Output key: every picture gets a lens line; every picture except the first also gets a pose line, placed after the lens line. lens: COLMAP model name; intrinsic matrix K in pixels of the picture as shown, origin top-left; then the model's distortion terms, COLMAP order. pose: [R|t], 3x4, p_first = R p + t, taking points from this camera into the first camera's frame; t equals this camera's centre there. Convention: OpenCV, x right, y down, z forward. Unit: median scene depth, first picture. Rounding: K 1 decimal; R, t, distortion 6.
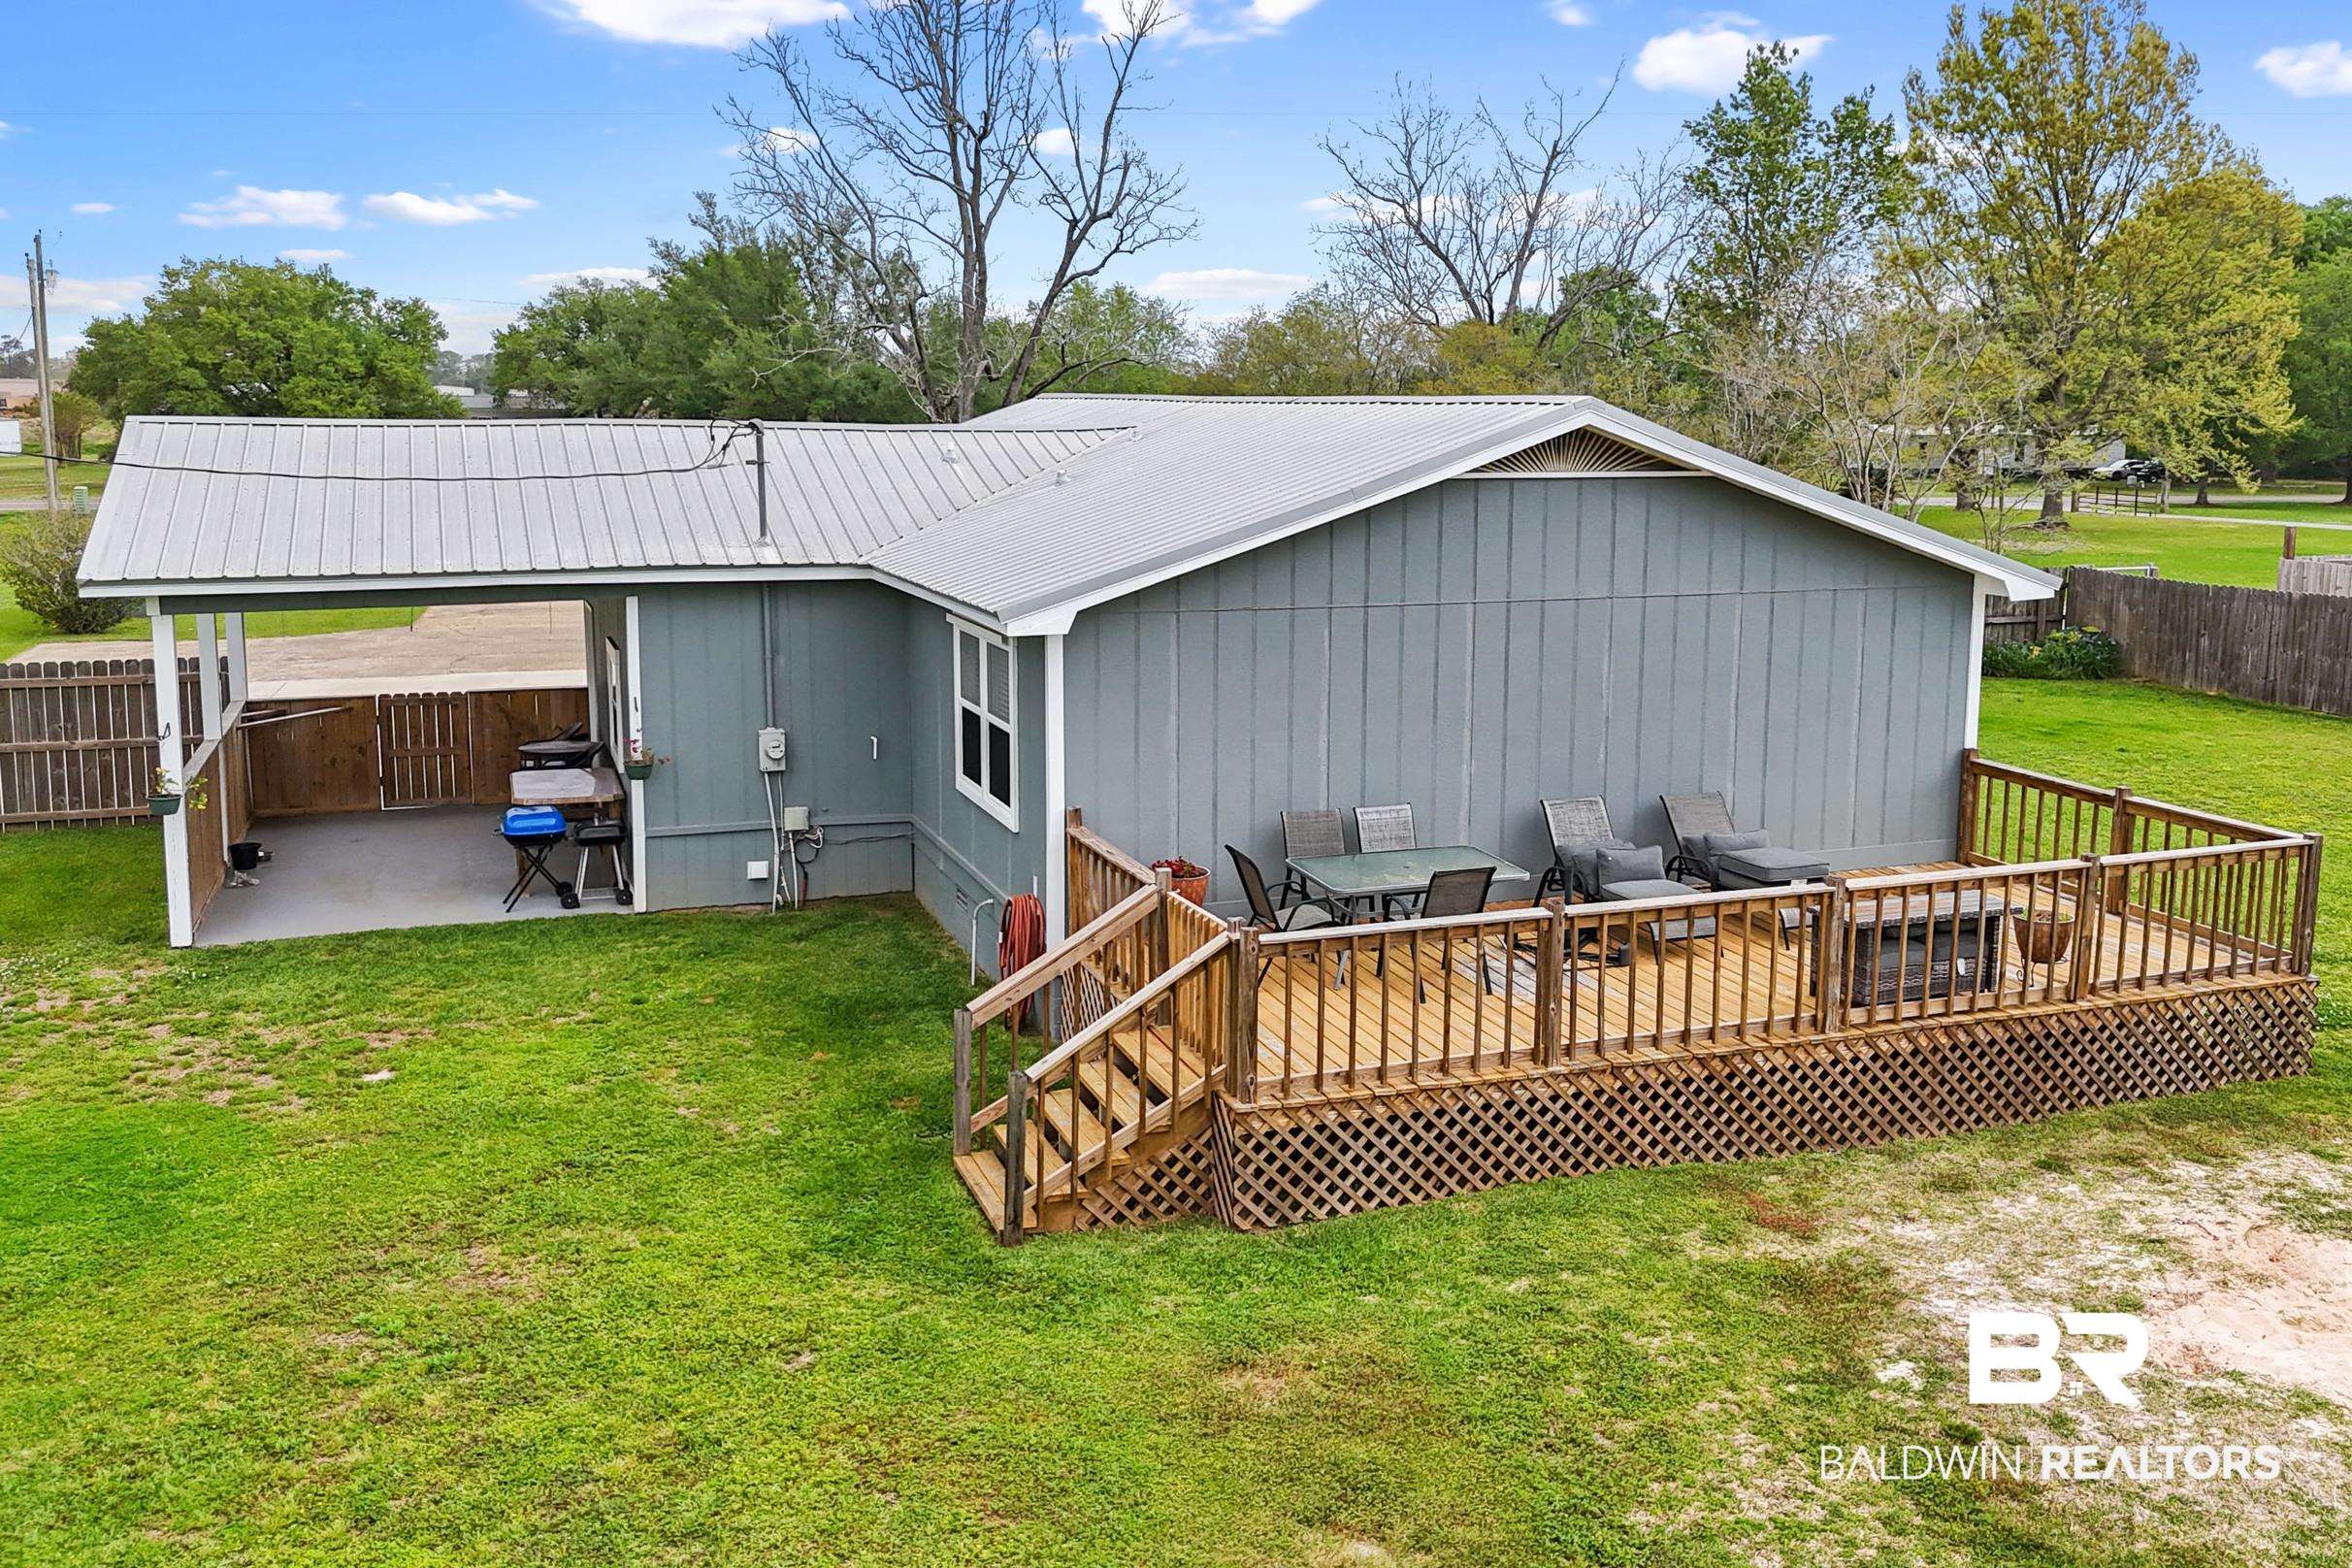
lens RADIAL K [[1974.8, 0, 1200.0], [0, 1974.8, 682.0], [0, 0, 1]] dist [0.052941, -0.008571]
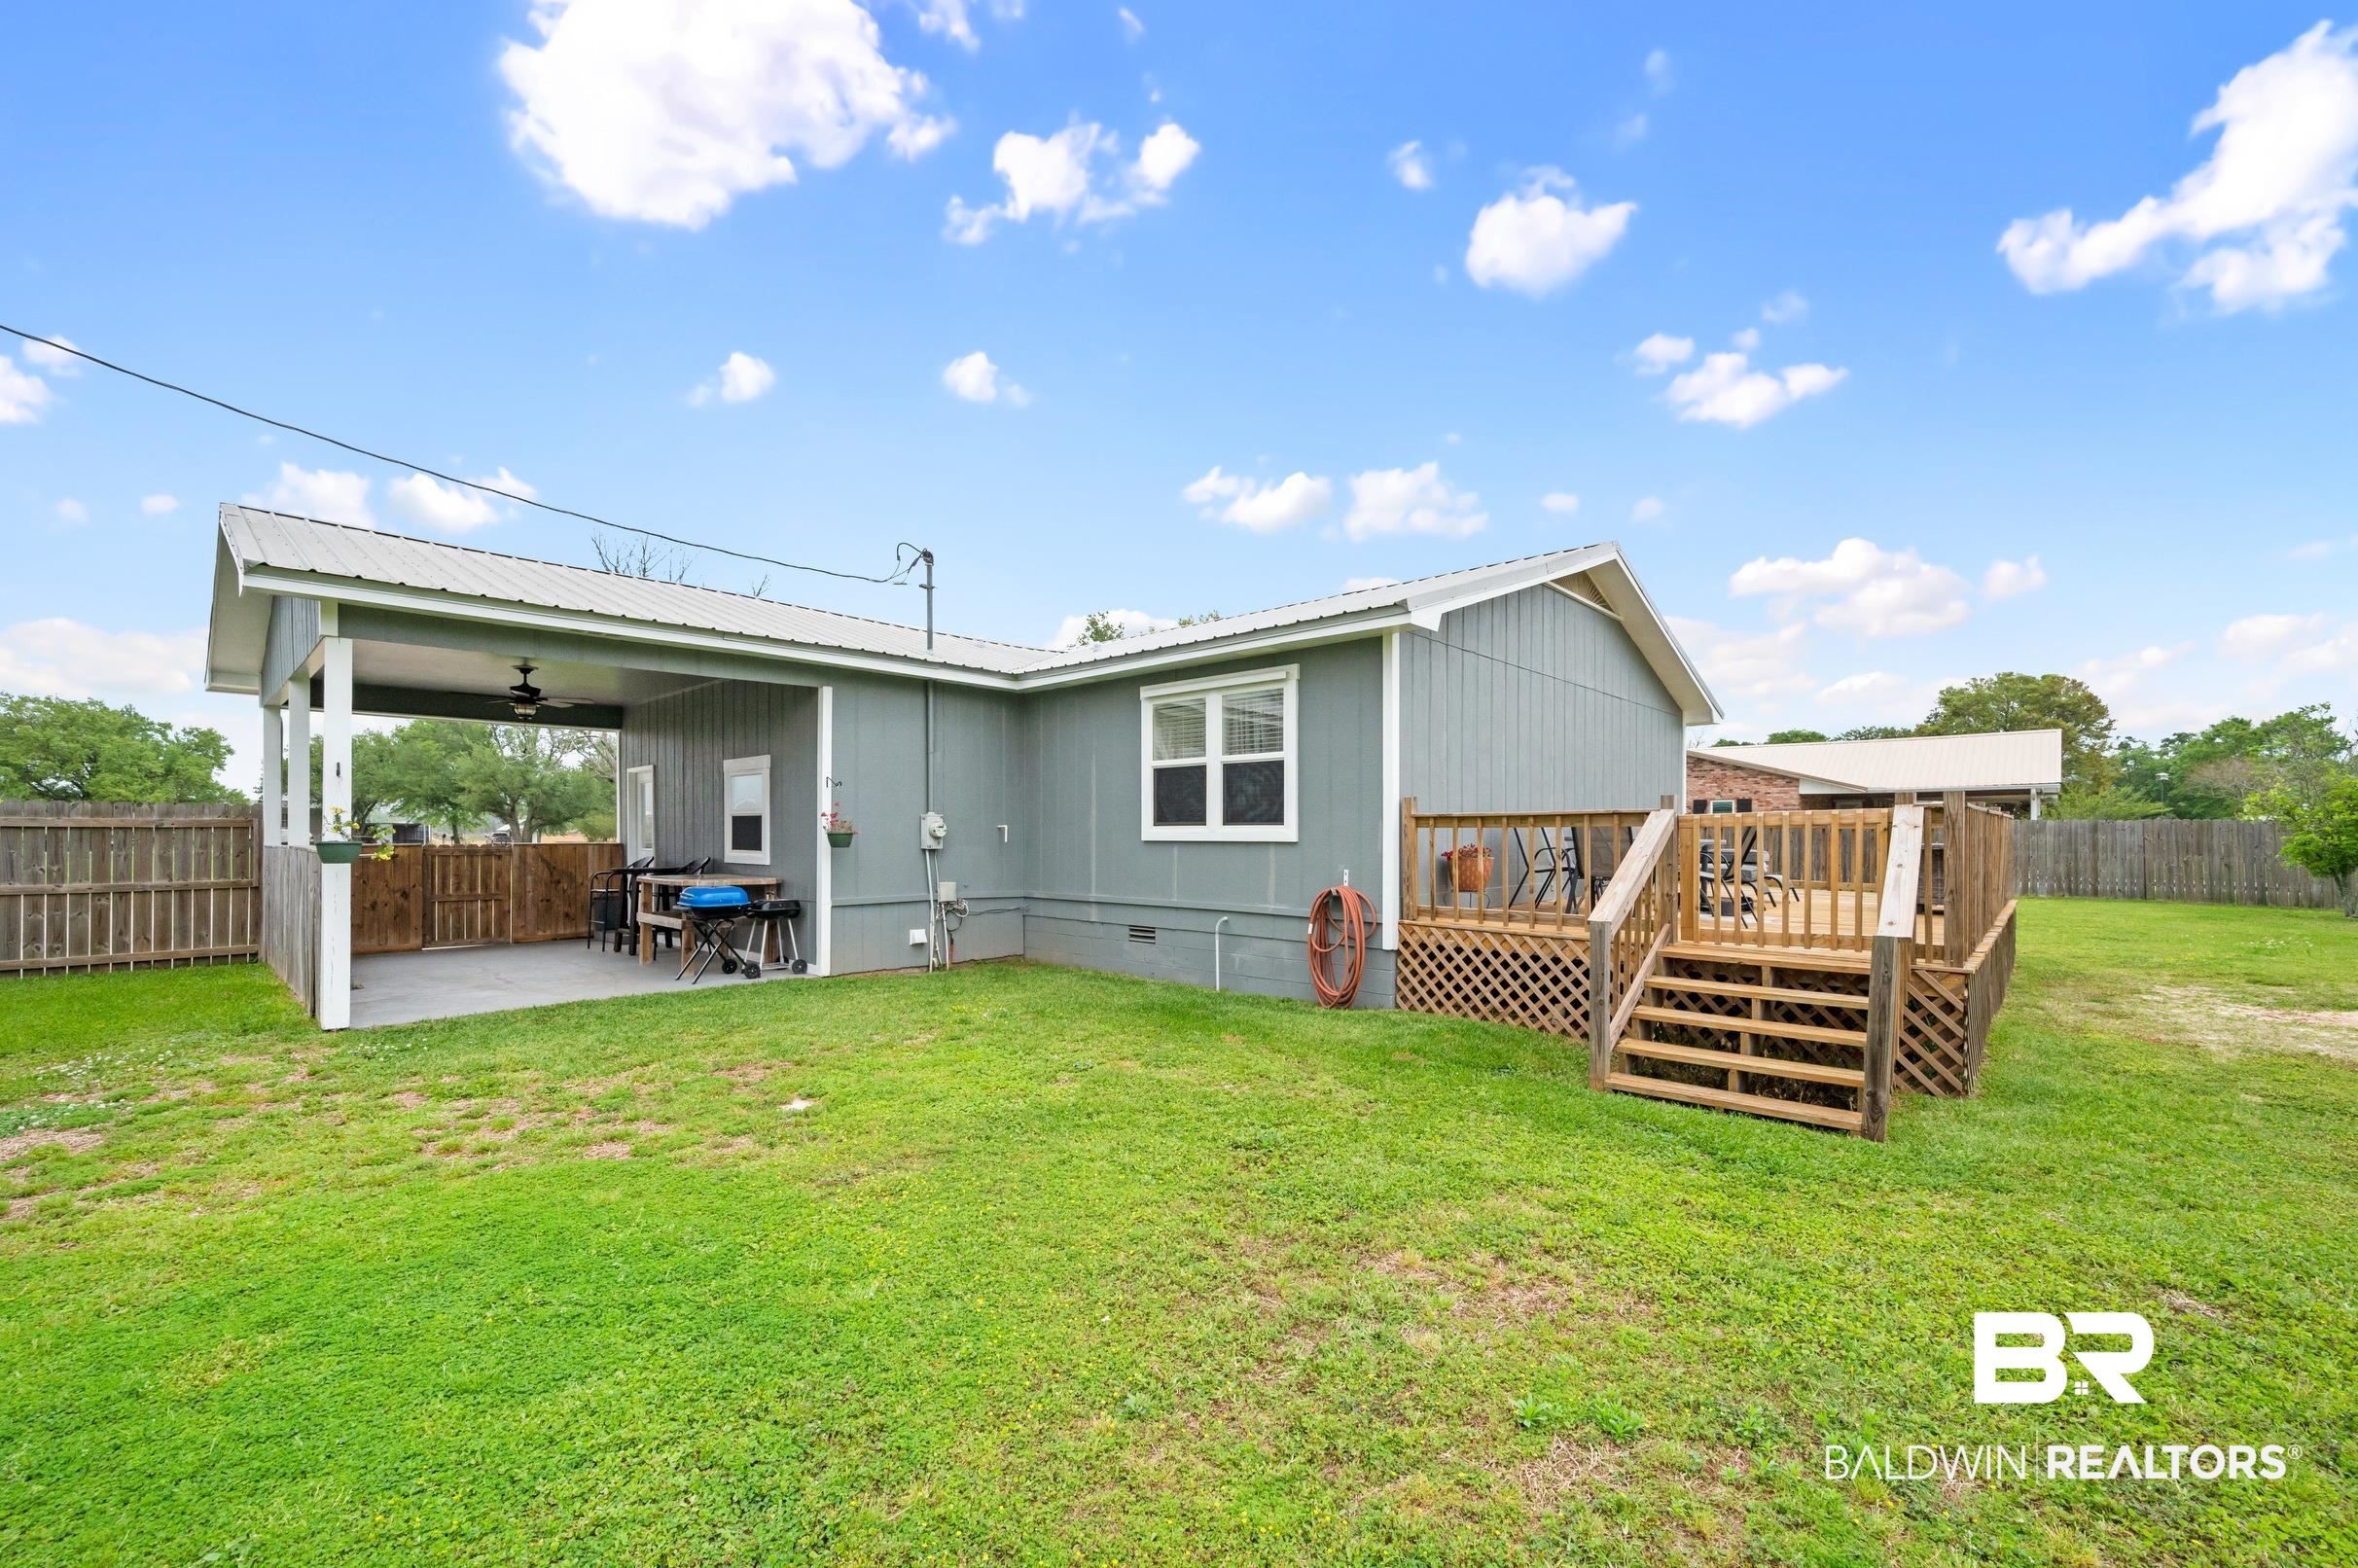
lens RADIAL K [[942.7, 0, 1181.8], [0, 942.7, 828.2], [0, 0, 1]] dist [0.000378, 0.000125]
pose [[0.903393, -0.007190, 0.428754, -0.416197], [0.059758, 0.992214, -0.109272, 0.132140], [-0.424630, 0.124337, 0.896788, 0.557986]]
